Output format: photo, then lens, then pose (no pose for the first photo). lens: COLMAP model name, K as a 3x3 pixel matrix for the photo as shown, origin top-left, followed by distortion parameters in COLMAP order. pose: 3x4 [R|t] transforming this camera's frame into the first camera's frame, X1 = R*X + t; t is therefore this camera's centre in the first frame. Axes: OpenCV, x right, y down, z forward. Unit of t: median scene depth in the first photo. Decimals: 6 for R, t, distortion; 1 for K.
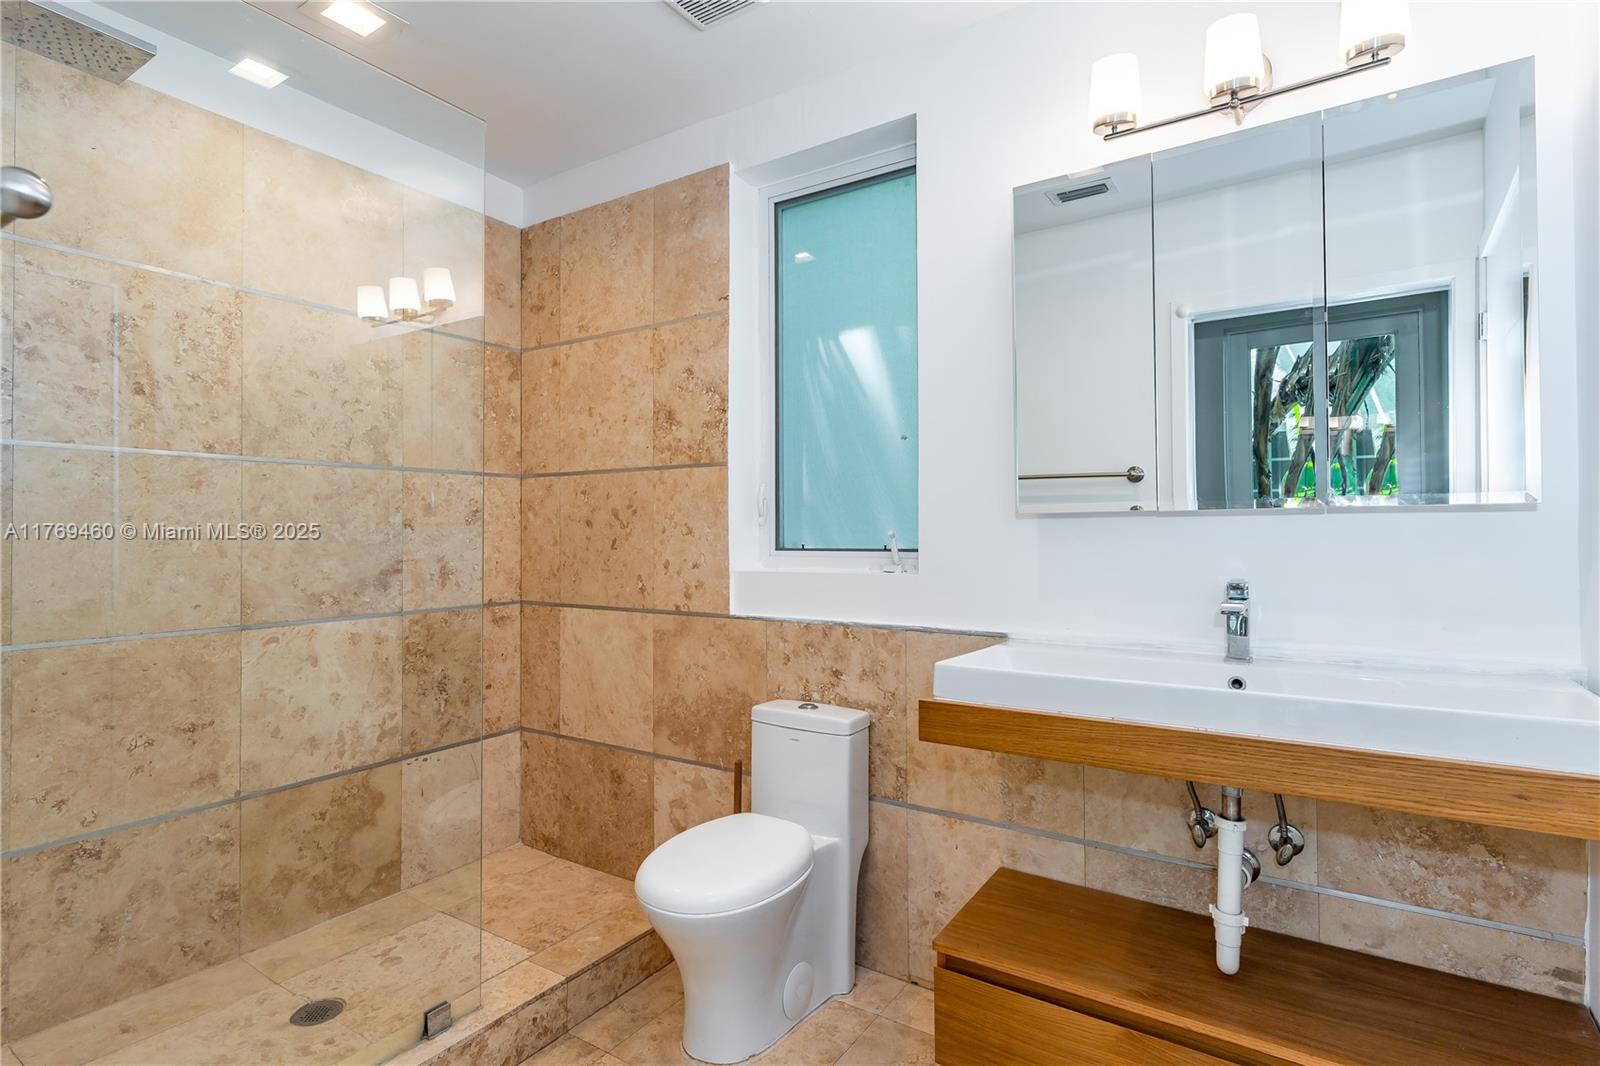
lens RADIAL K [[783.5, 0, 809.6], [0, 783.5, 532.0], [0, 0, 1]] dist [-0.000409, 0.000173]
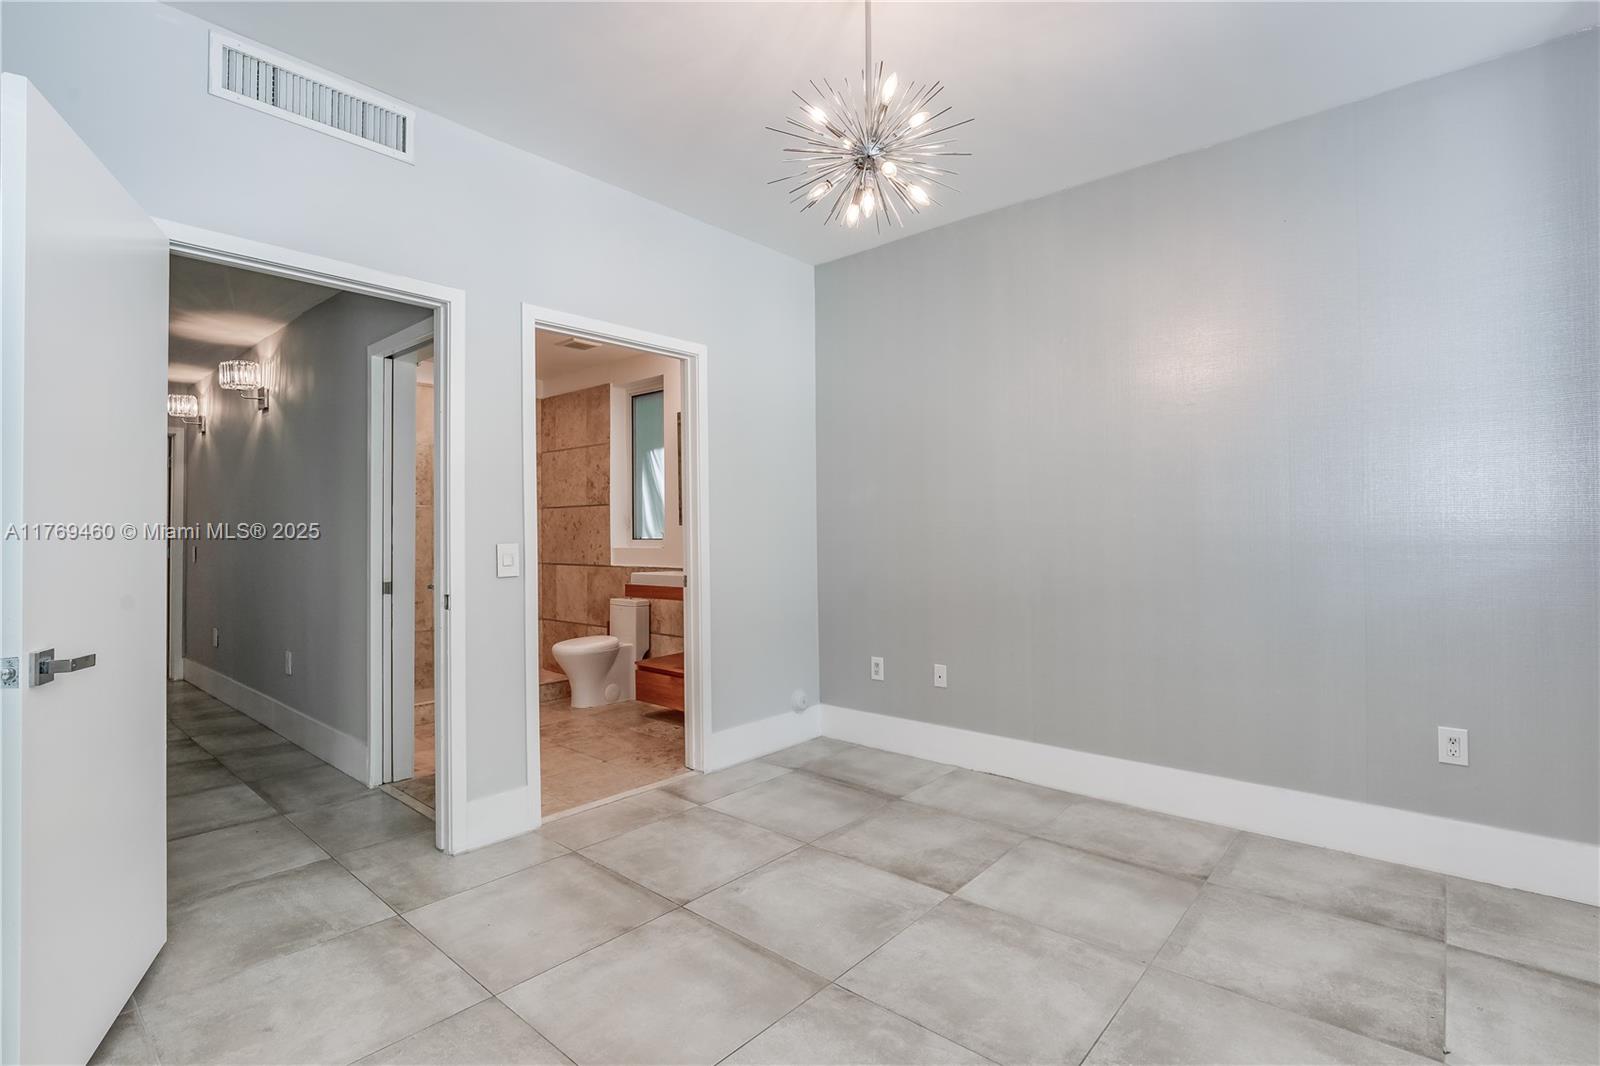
lens RADIAL K [[744.2, 0, 796.5], [0, 744.2, 537.5], [0, 0, 1]] dist [-0.001179, 0.000012]
pose [[0.987408, -0.004075, -0.158140, 0.817433], [0.005218, 0.999963, 0.006814, 0.003763], [0.158107, -0.007554, 0.987393, -1.183102]]
